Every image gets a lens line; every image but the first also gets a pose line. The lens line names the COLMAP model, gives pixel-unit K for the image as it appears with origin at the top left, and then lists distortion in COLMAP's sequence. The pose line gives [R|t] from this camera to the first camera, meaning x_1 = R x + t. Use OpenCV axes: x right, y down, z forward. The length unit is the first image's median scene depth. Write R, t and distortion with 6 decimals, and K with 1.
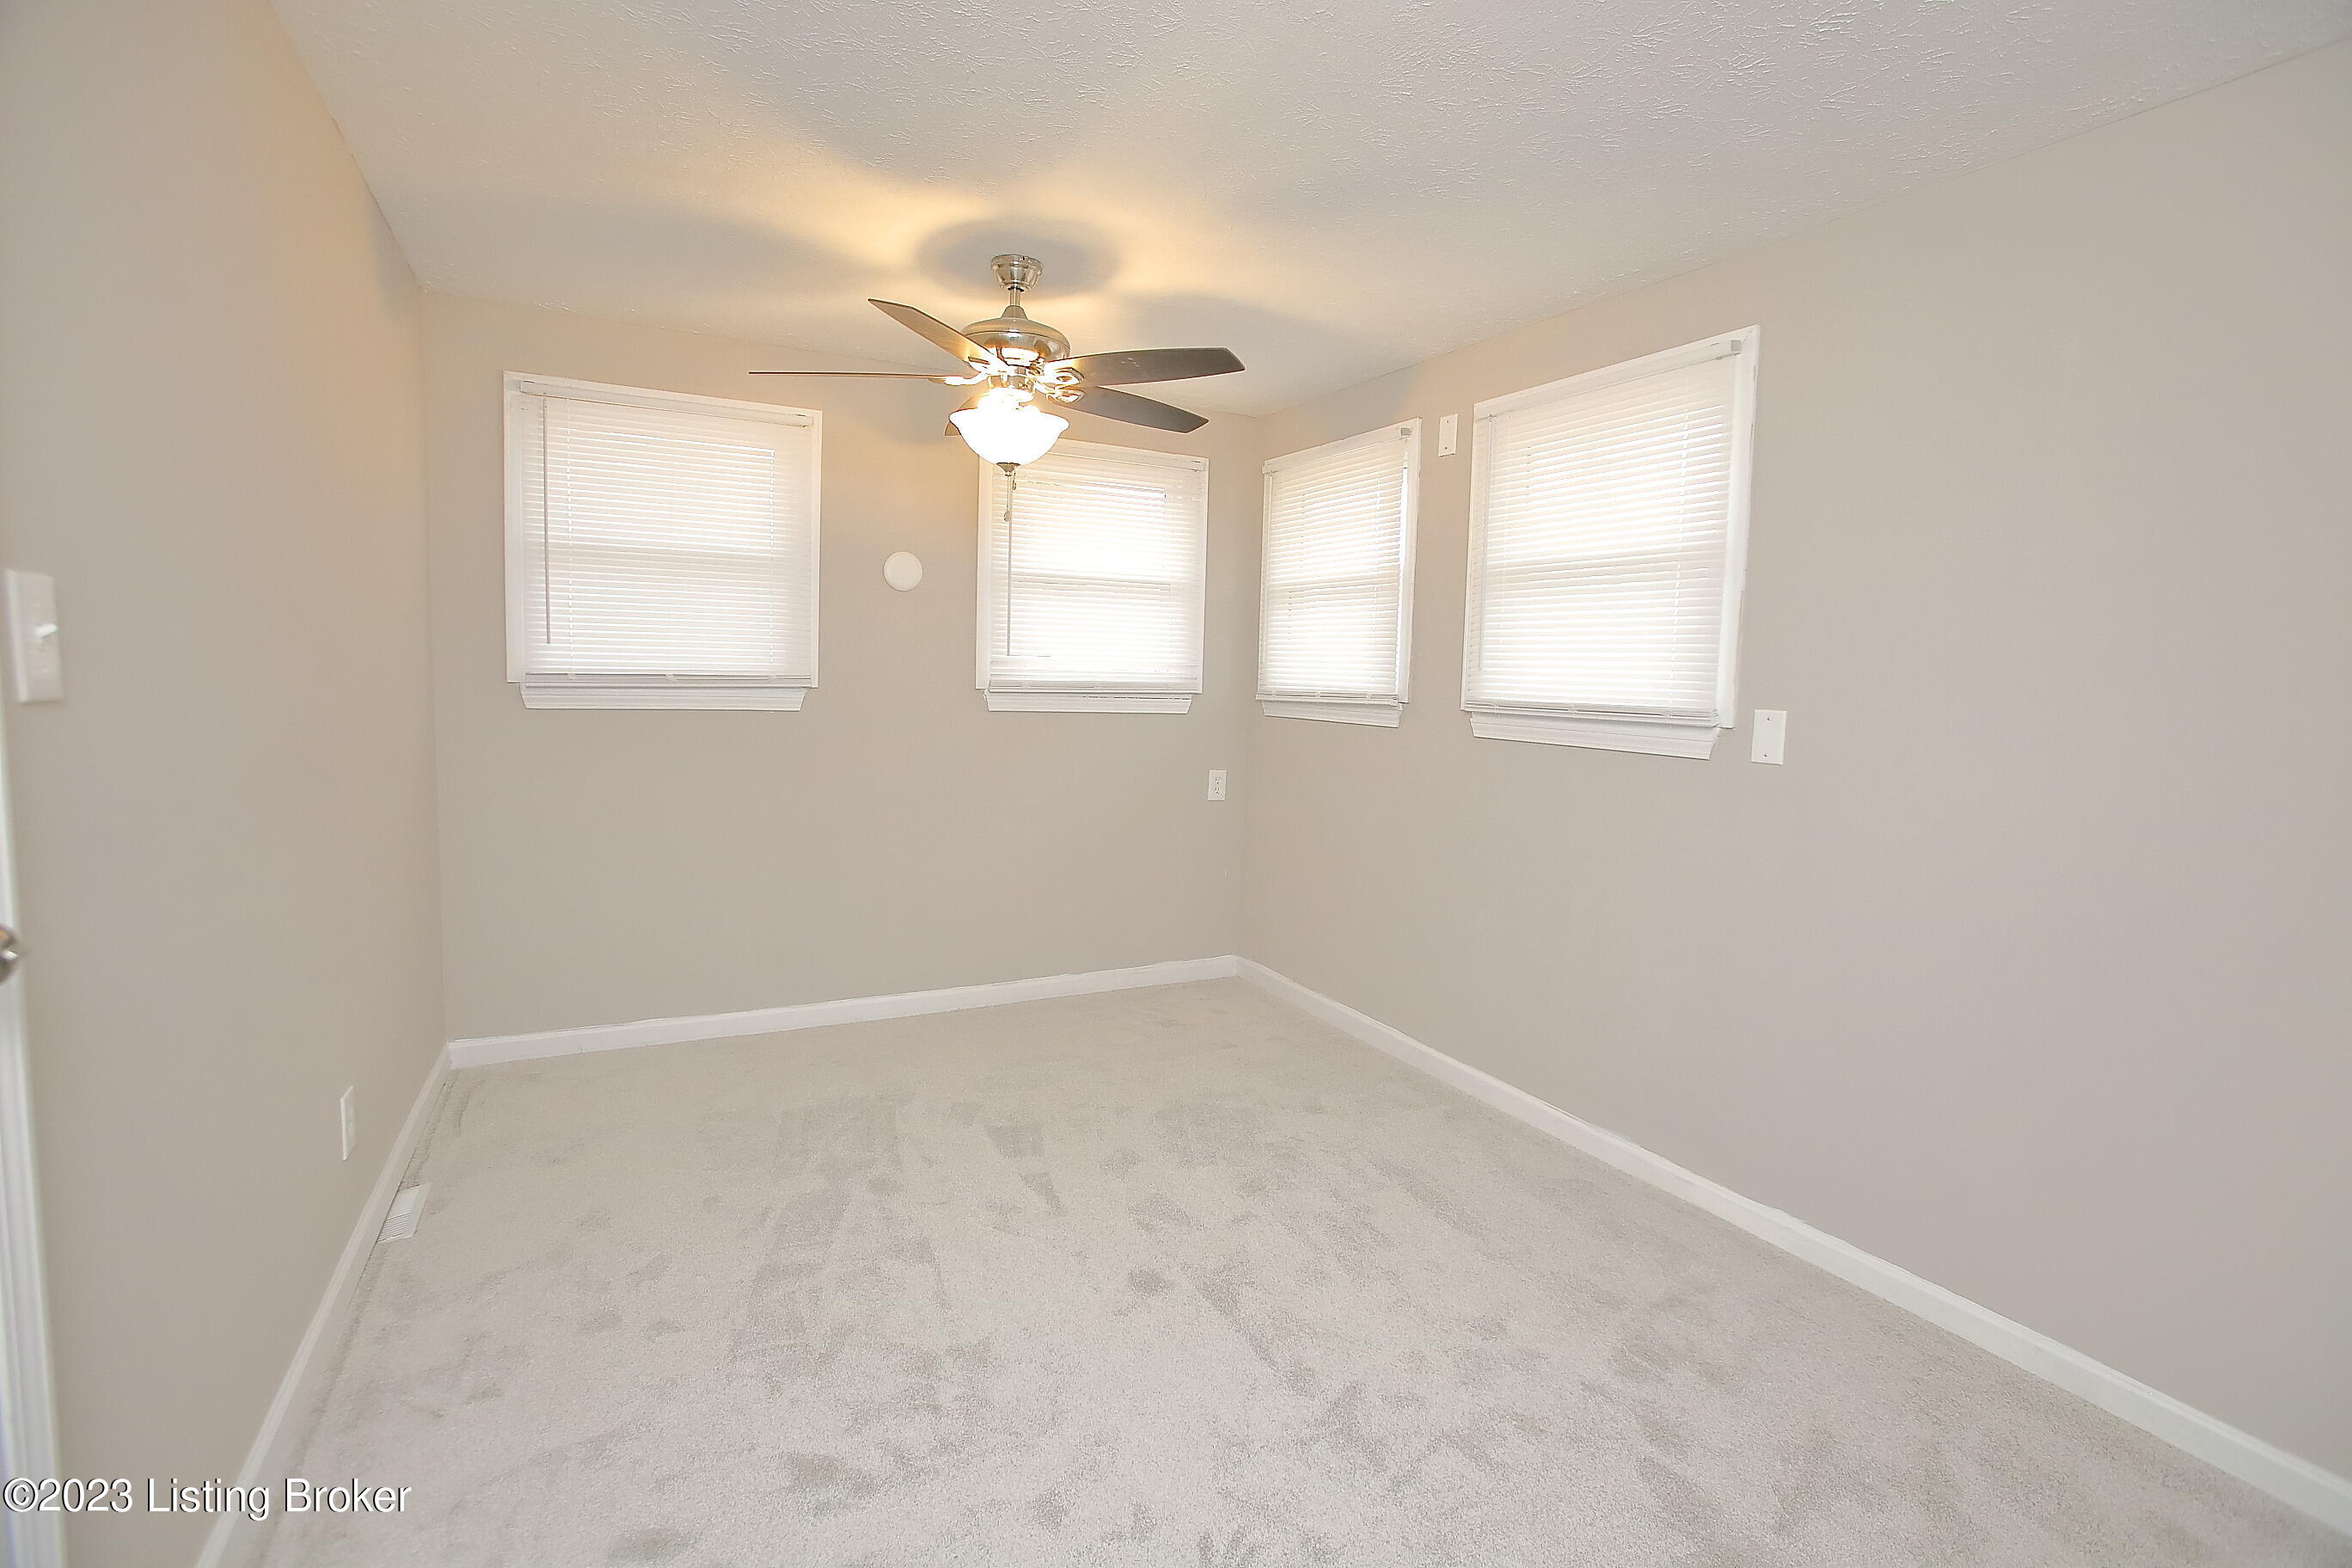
lens RADIAL K [[1063.7, 0, 1195.1], [0, 1063.7, 726.6], [0, 0, 1]] dist [-0.073832, -0.000087]
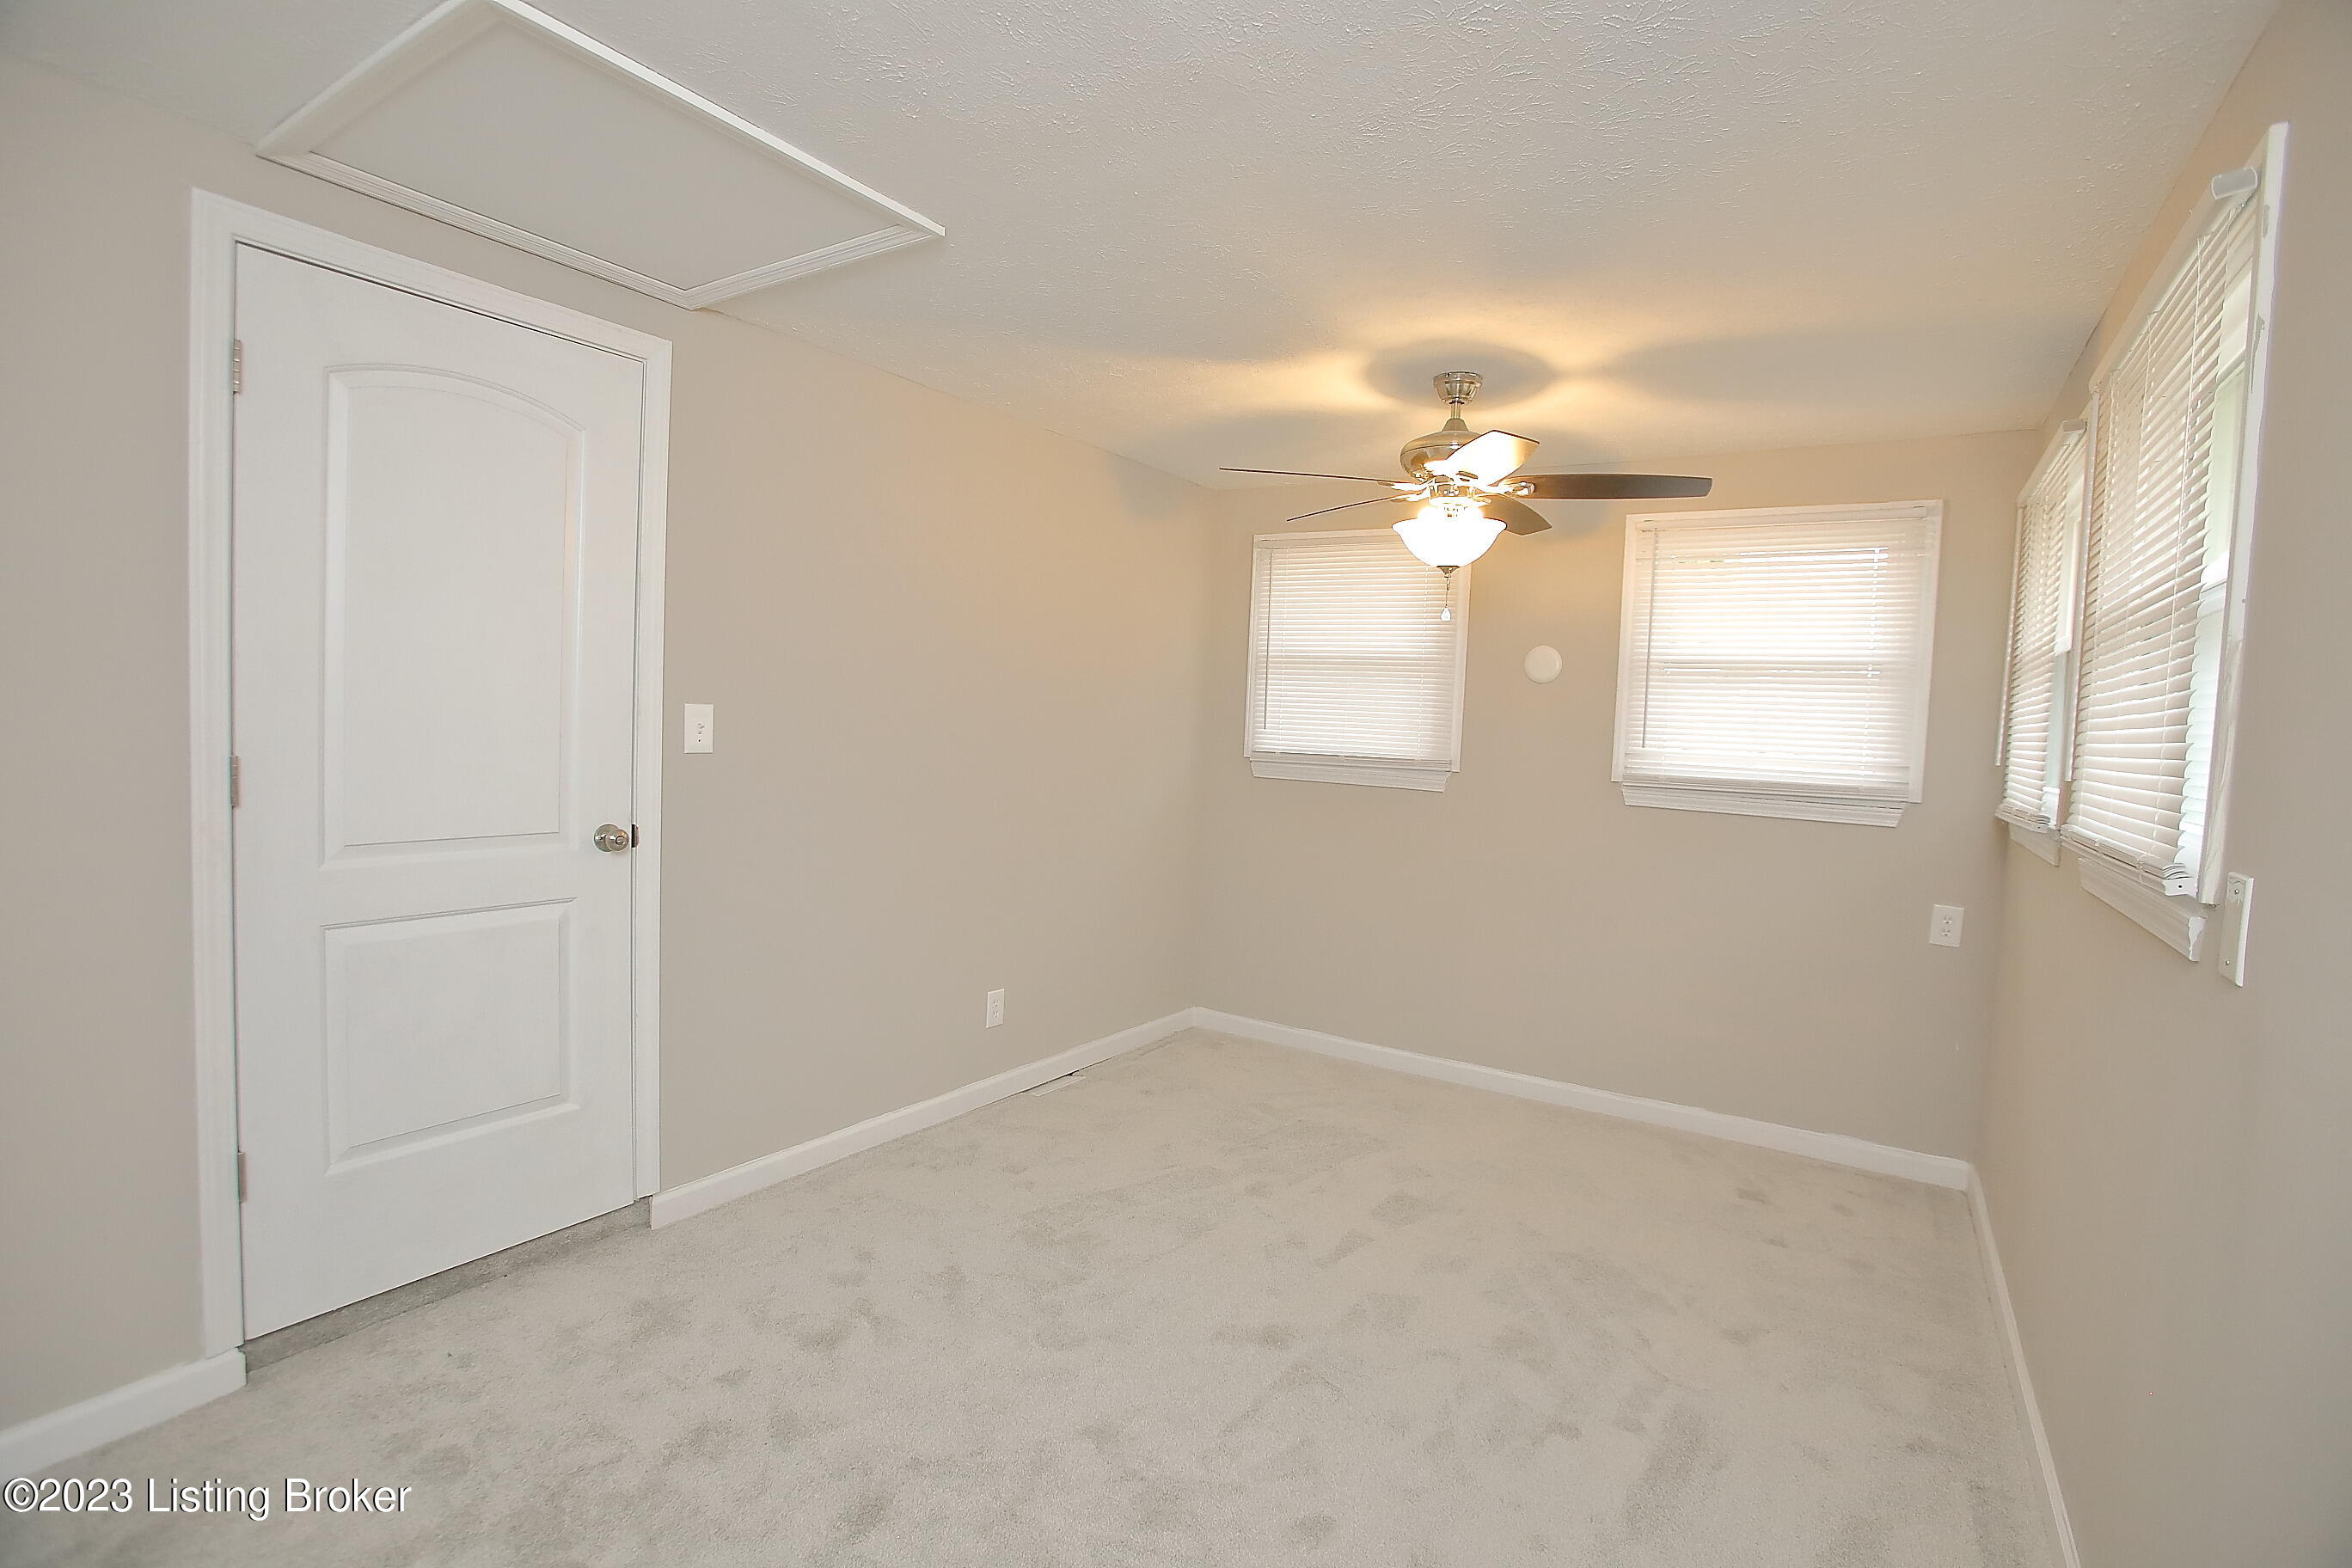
lens RADIAL K [[1063.7, 0, 1195.1], [0, 1063.7, 726.6], [0, 0, 1]] dist [-0.073832, -0.000087]
pose [[0.487081, 0.005778, -0.873338, 0.486137], [-0.077058, 0.996362, -0.036385, -0.023097], [0.869951, 0.085020, 0.485754, 0.214259]]
